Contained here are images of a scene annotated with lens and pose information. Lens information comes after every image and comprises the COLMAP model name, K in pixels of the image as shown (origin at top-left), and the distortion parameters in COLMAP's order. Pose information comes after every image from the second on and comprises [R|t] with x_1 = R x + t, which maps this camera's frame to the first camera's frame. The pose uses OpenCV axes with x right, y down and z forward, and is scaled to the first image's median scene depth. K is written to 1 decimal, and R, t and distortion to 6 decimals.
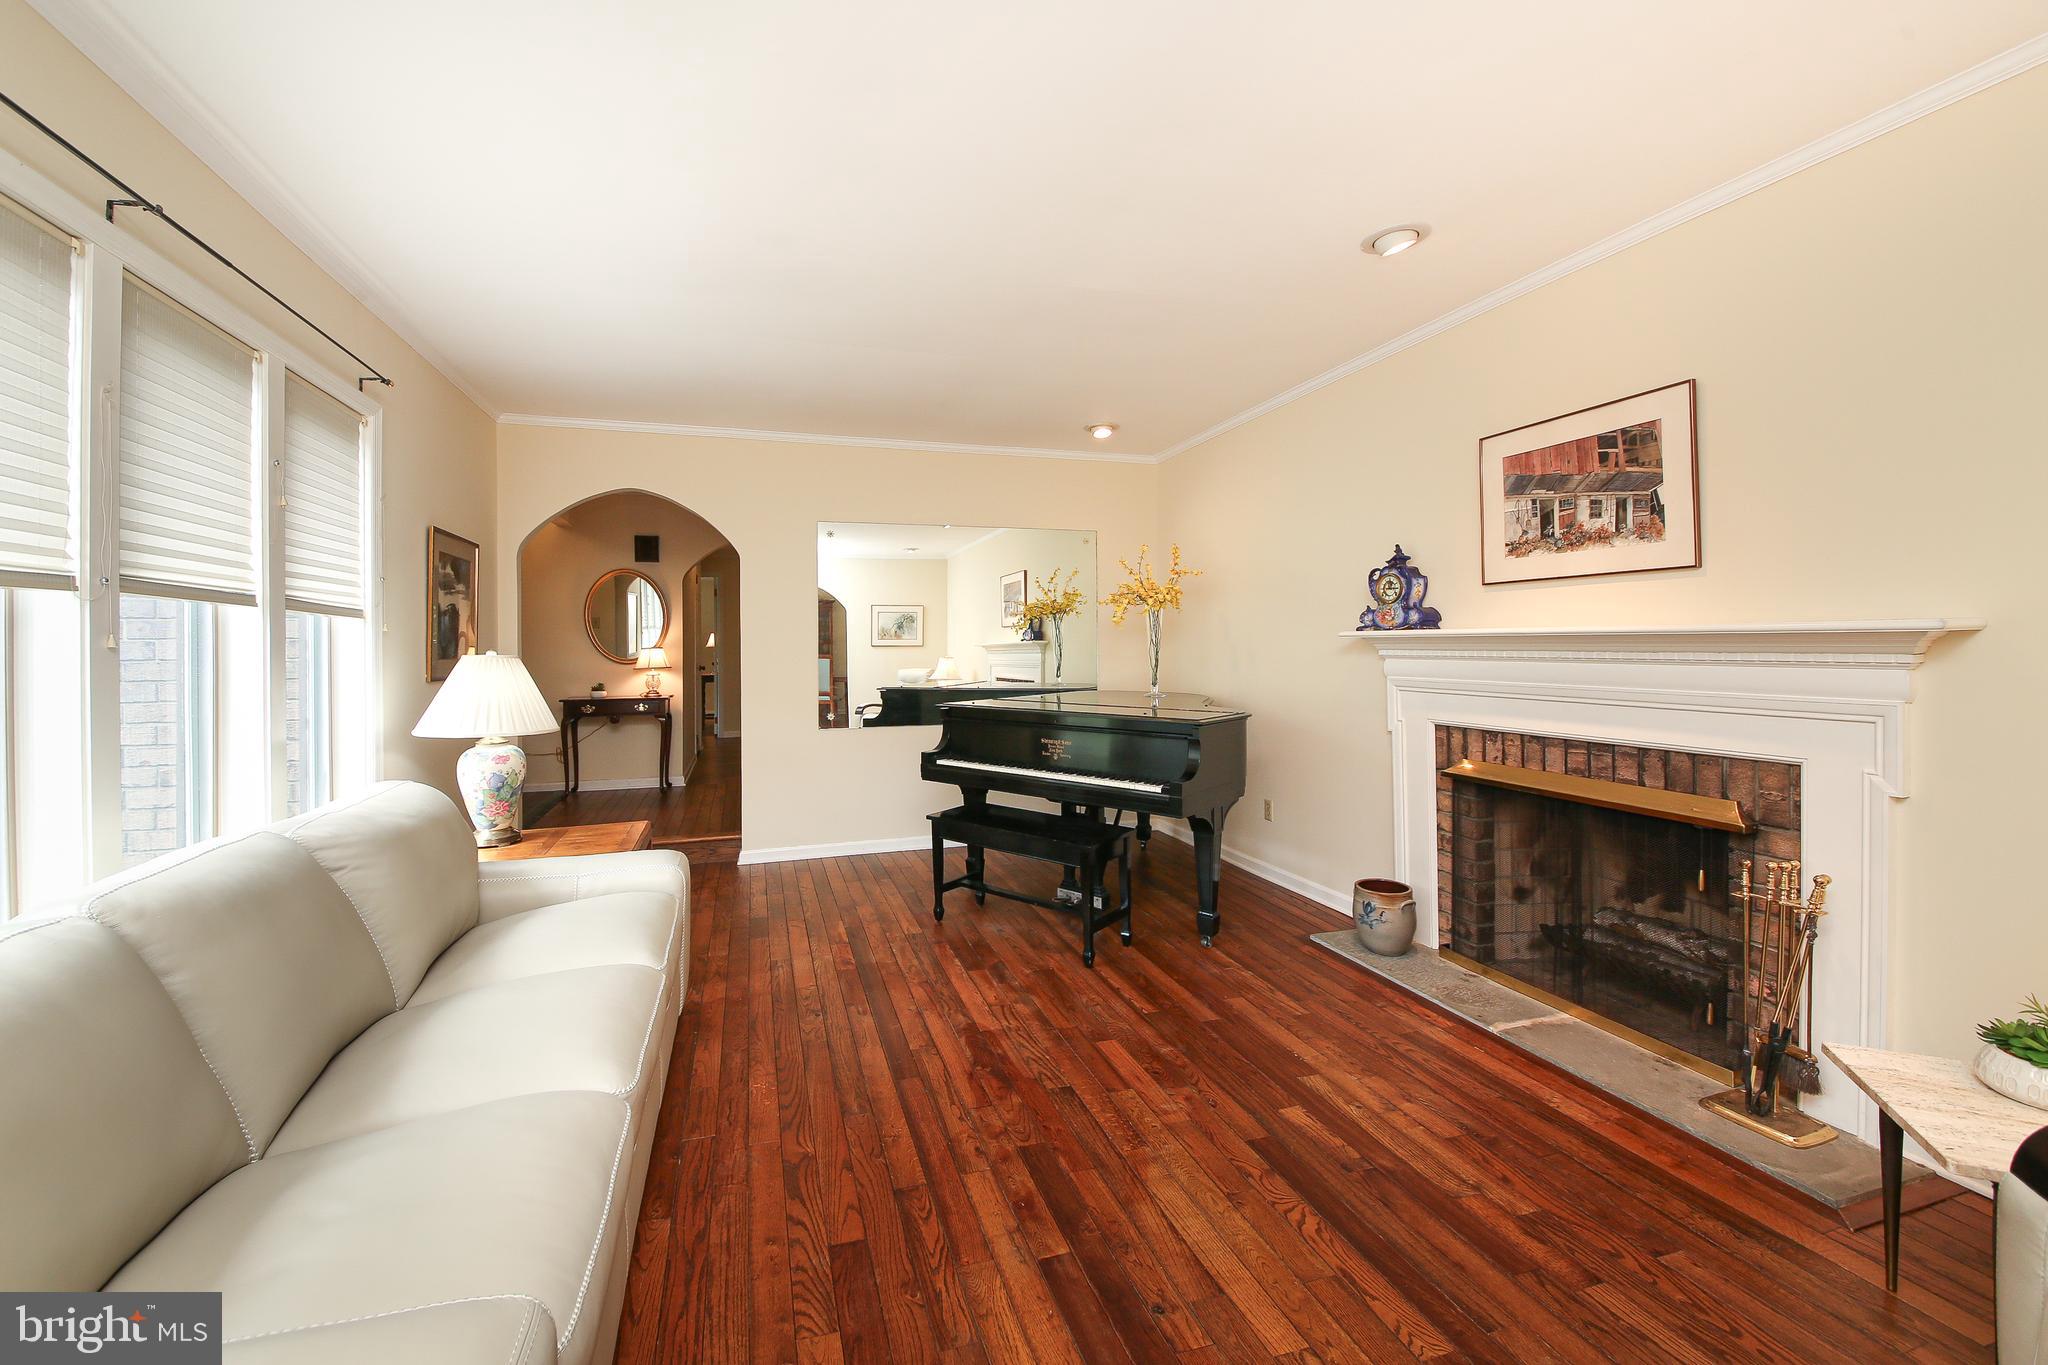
lens RADIAL K [[814.0, 0, 963.8], [0, 814.0, 638.8], [0, 0, 1]] dist [-0.015920, -0.003745]
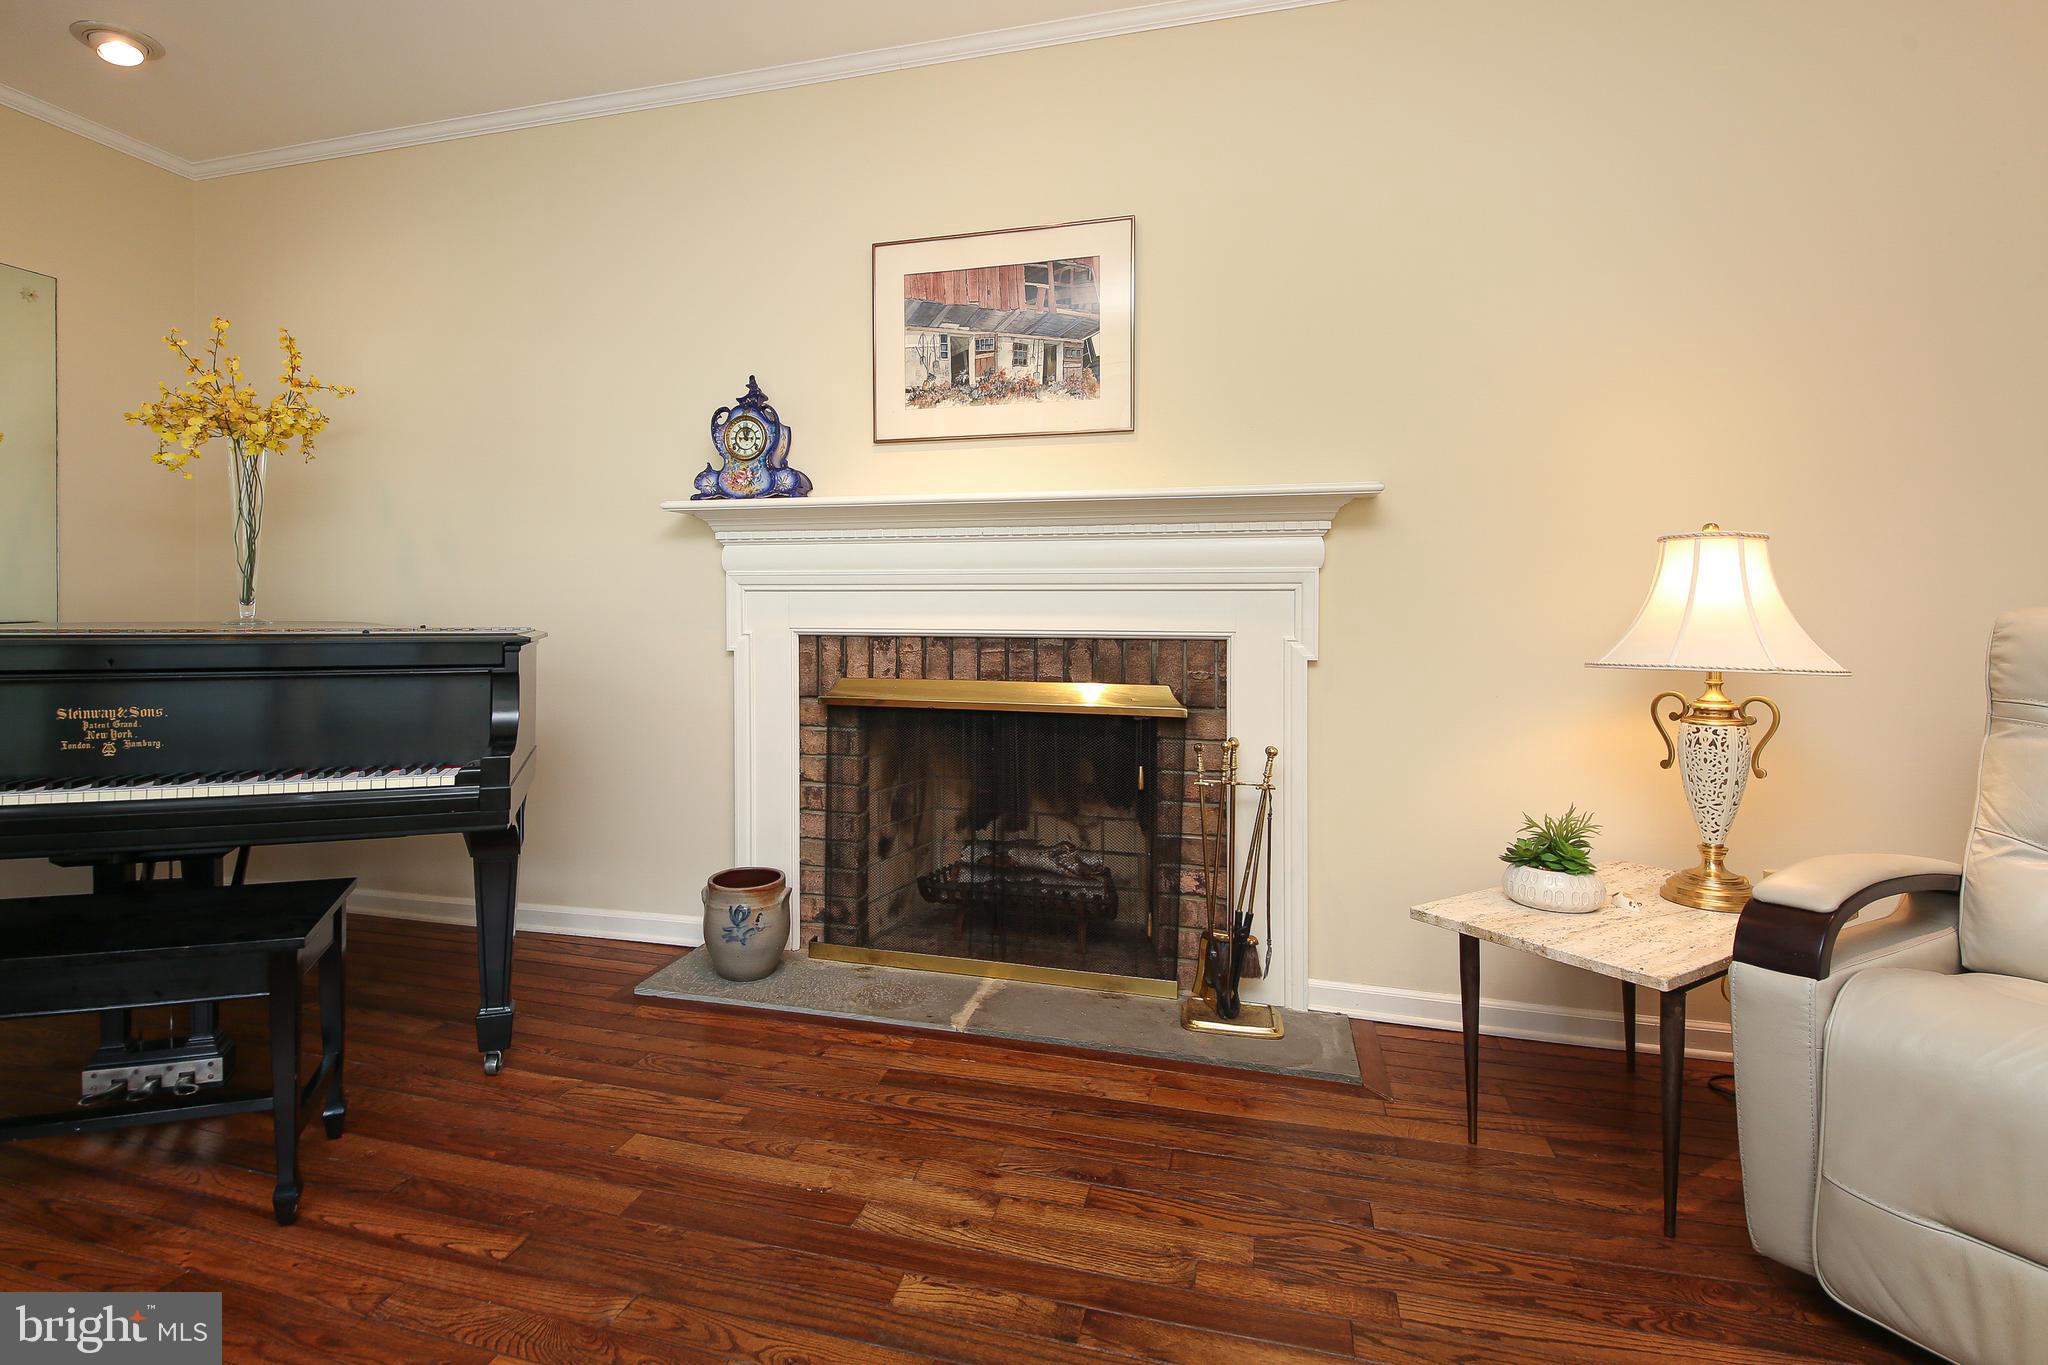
lens RADIAL K [[1041.8, 0, 956.0], [0, 1041.8, 600.4], [0, 0, 1]] dist [0.024356, -0.009518]
pose [[0.521220, 0.002468, 0.853419, -0.163973], [-0.008028, 0.999966, 0.002011, 0.090372], [-0.853385, -0.007899, 0.521222, 0.501925]]
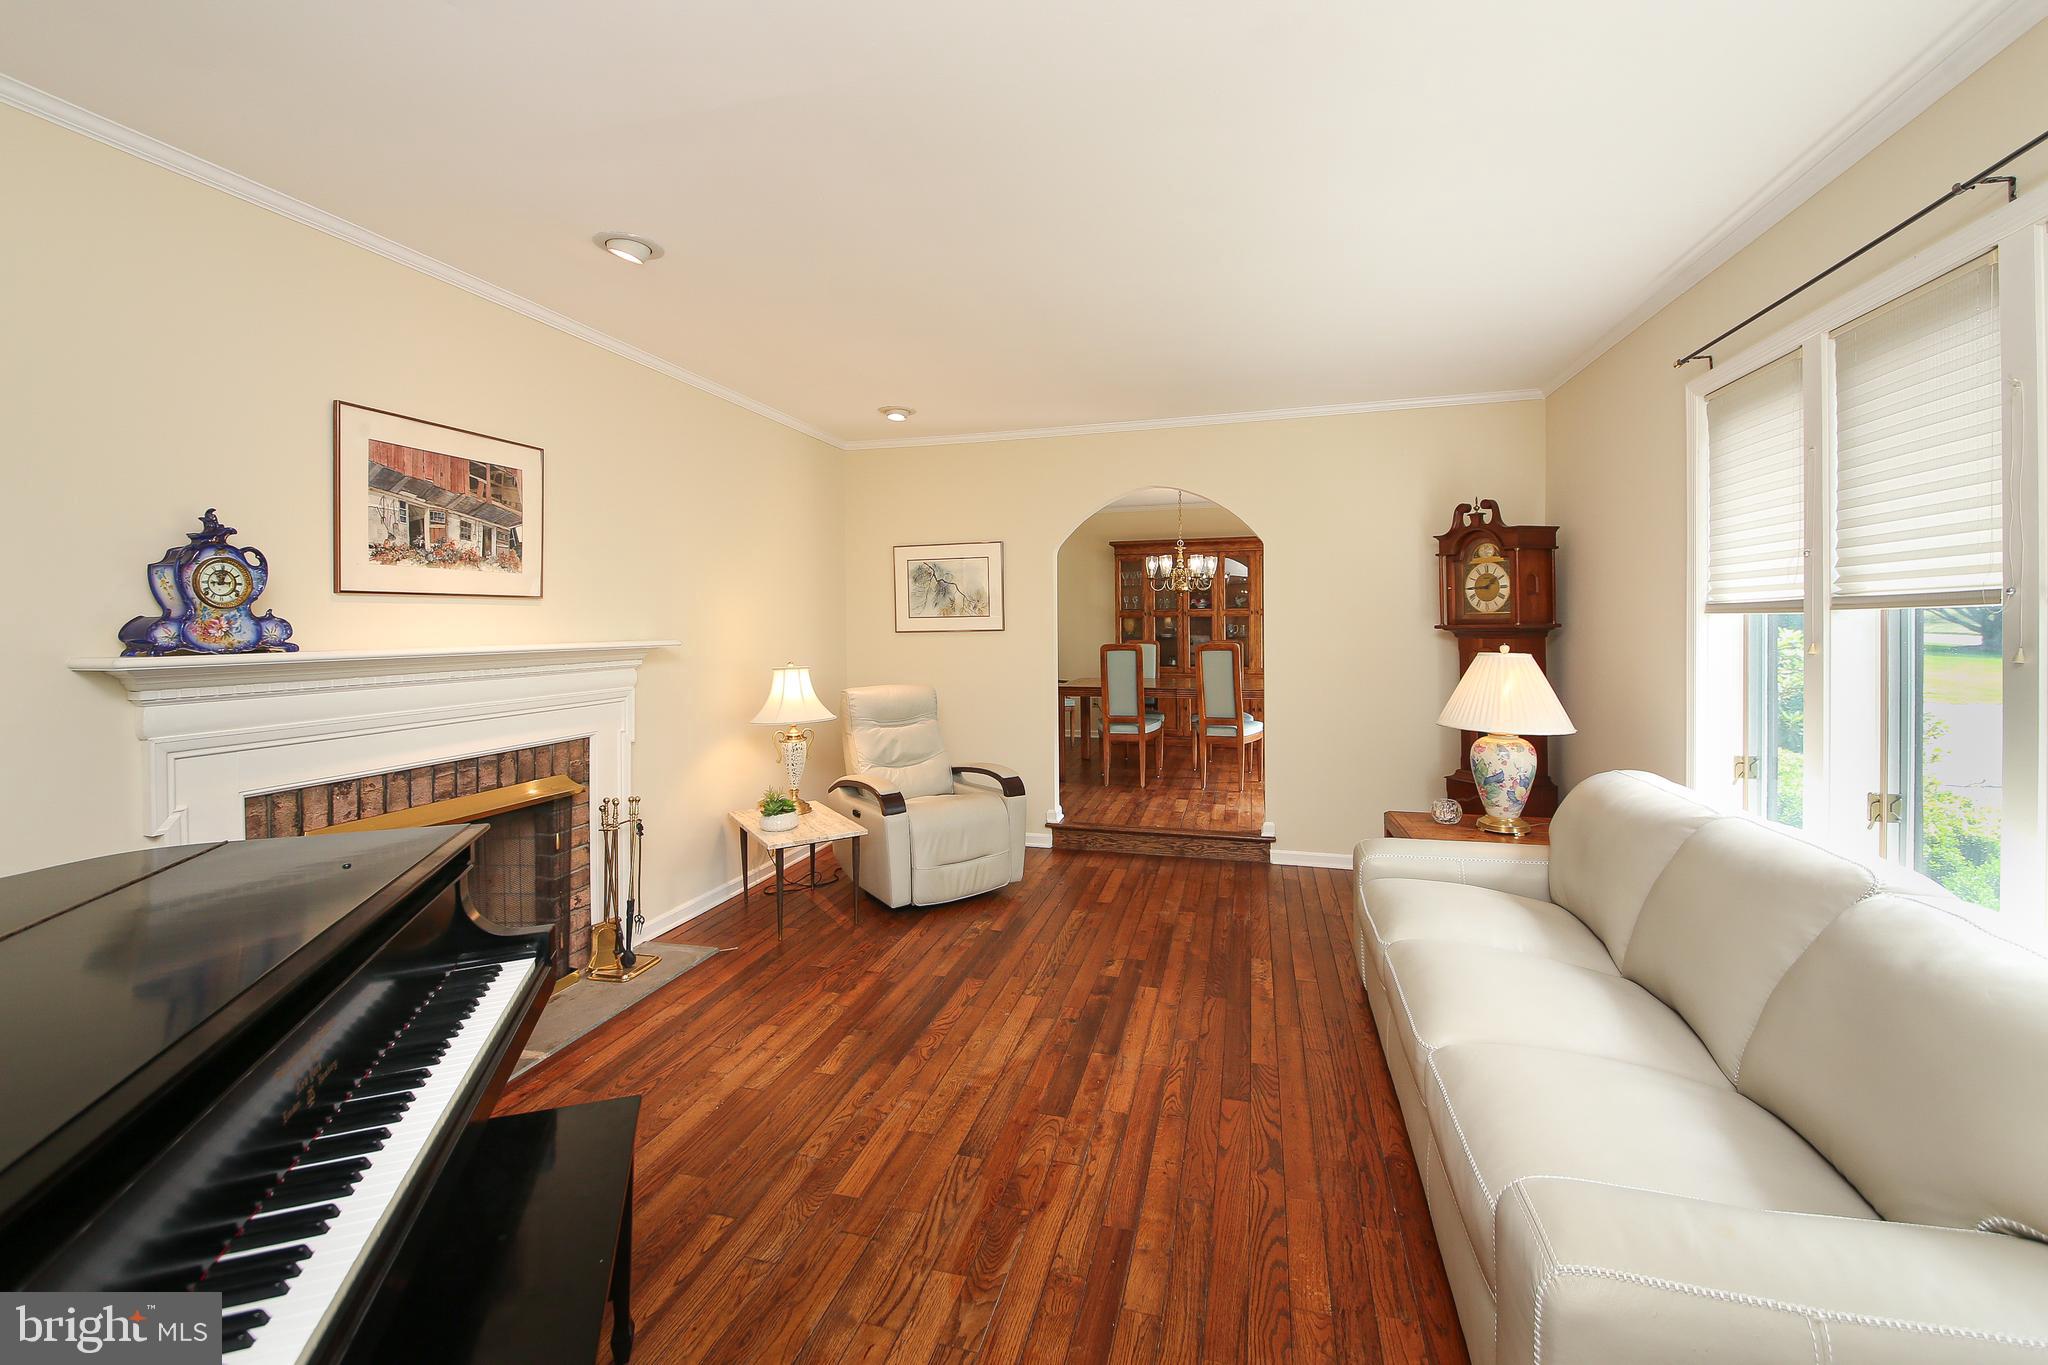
lens RADIAL K [[814.0, 0, 1036.0], [0, 814.0, 622.7], [0, 0, 1]] dist [-0.015920, -0.003745]
pose [[-0.869108, 0.017841, 0.494301, -0.354984], [0.014534, 0.999839, -0.010533, -0.023206], [-0.494409, -0.001970, -0.869227, 1.551133]]
